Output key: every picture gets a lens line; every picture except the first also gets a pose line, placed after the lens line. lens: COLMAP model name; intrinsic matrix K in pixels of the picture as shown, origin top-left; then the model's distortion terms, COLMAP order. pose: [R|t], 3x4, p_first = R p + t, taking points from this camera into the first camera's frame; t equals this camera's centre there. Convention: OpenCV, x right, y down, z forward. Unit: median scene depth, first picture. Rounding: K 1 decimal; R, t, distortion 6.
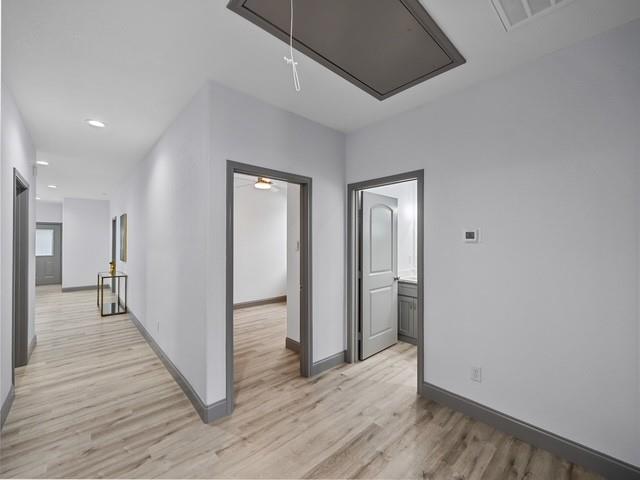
lens RADIAL K [[272.9, 0, 321.0], [0, 272.9, 240.6], [0, 0, 1]] dist [0.000104, -0.000202]
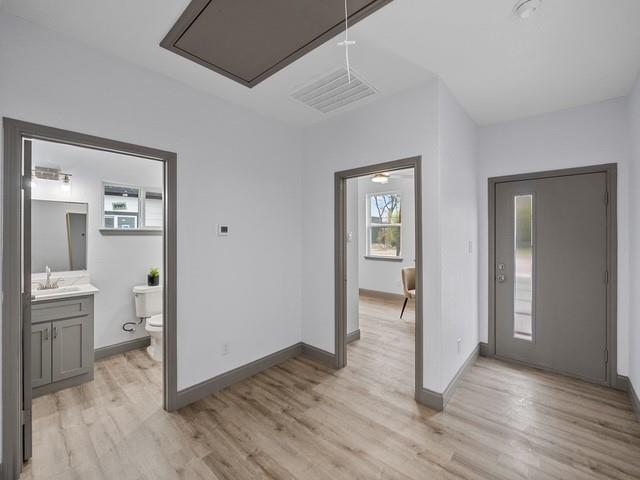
lens RADIAL K [[272.9, 0, 319.6], [0, 272.9, 235.8], [0, 0, 1]] dist [0.000104, -0.000202]
pose [[-0.097388, -0.003629, 0.995240, -0.693924], [0.003032, 0.999988, 0.003943, 0.004957], [-0.995242, 0.003402, -0.097376, 0.785318]]
